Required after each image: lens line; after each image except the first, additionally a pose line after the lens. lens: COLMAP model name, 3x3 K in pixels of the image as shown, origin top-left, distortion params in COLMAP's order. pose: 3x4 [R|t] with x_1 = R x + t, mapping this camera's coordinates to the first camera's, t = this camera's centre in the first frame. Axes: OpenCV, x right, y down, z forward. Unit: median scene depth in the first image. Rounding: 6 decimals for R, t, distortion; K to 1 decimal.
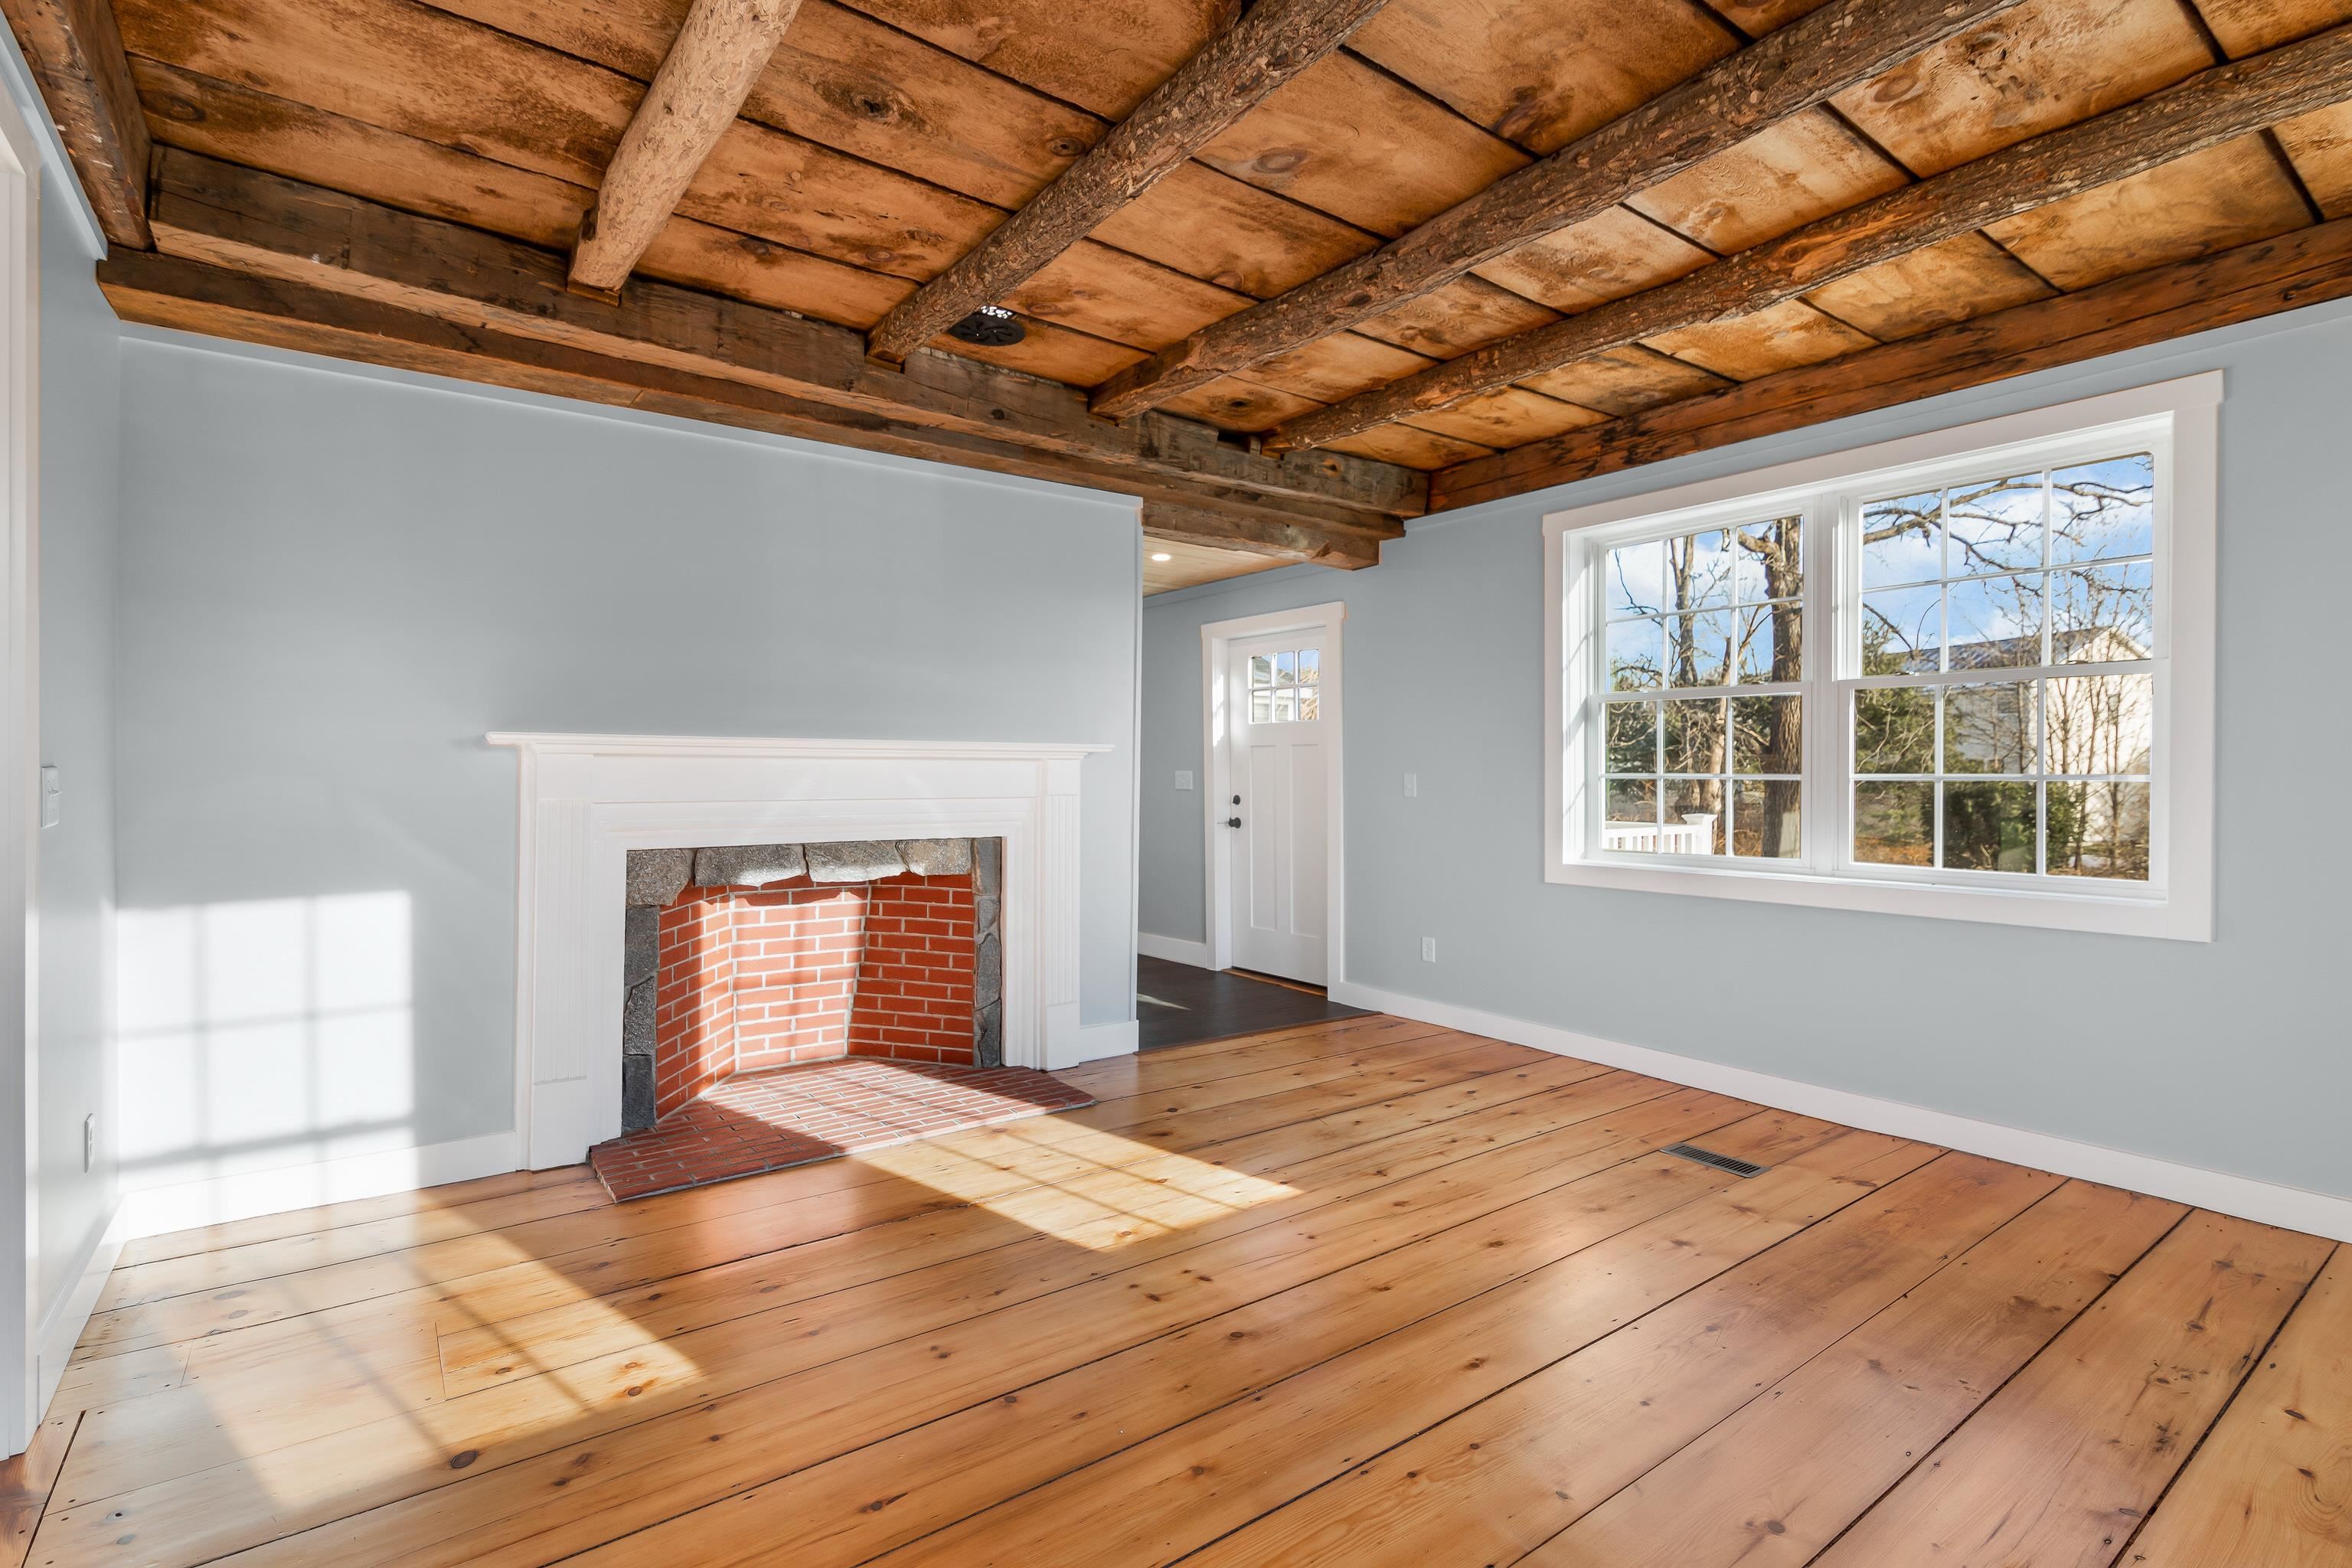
lens RADIAL K [[1105.0, 0, 1173.4], [0, 1105.0, 747.3], [0, 0, 1]] dist [-0.000532, -0.000148]
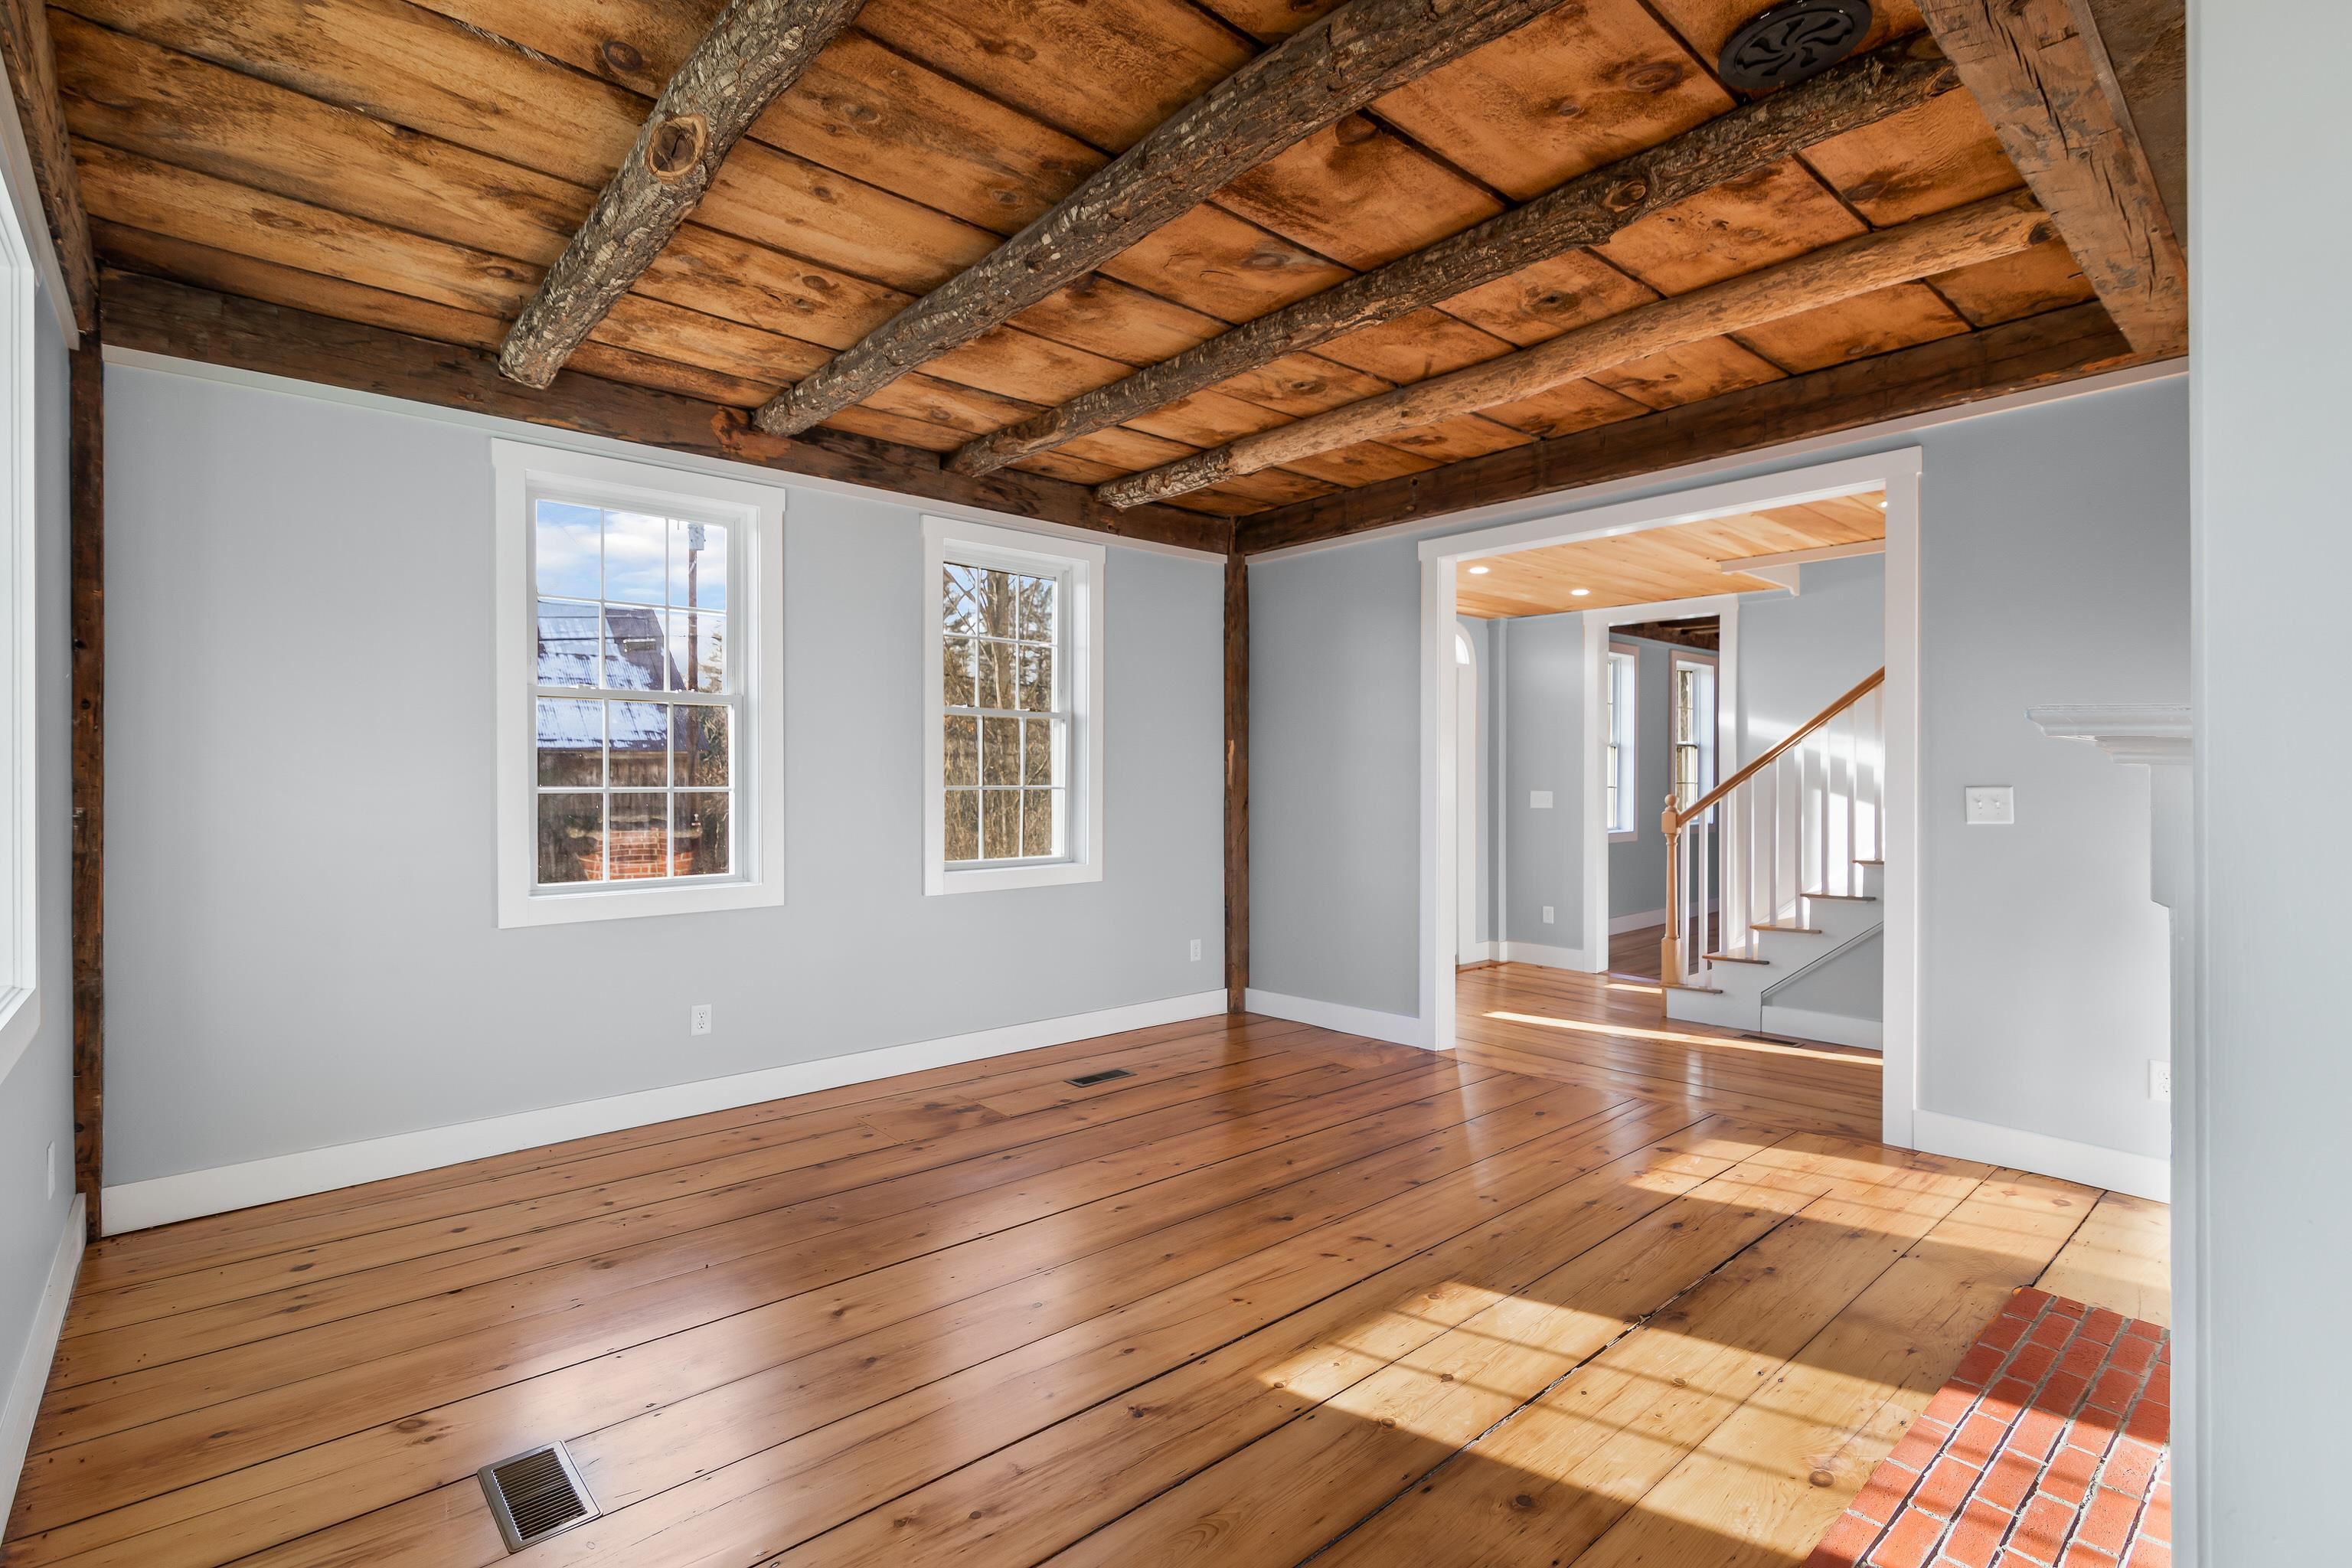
lens RADIAL K [[1080.3, 0, 1156.1], [0, 1080.3, 780.3], [0, 0, 1]] dist [-0.000435, -0.000380]
pose [[-0.997528, -0.001649, -0.070249, 0.255520], [-0.002020, 0.999984, 0.005203, -0.004348], [0.070239, 0.005332, -0.997516, 1.889271]]
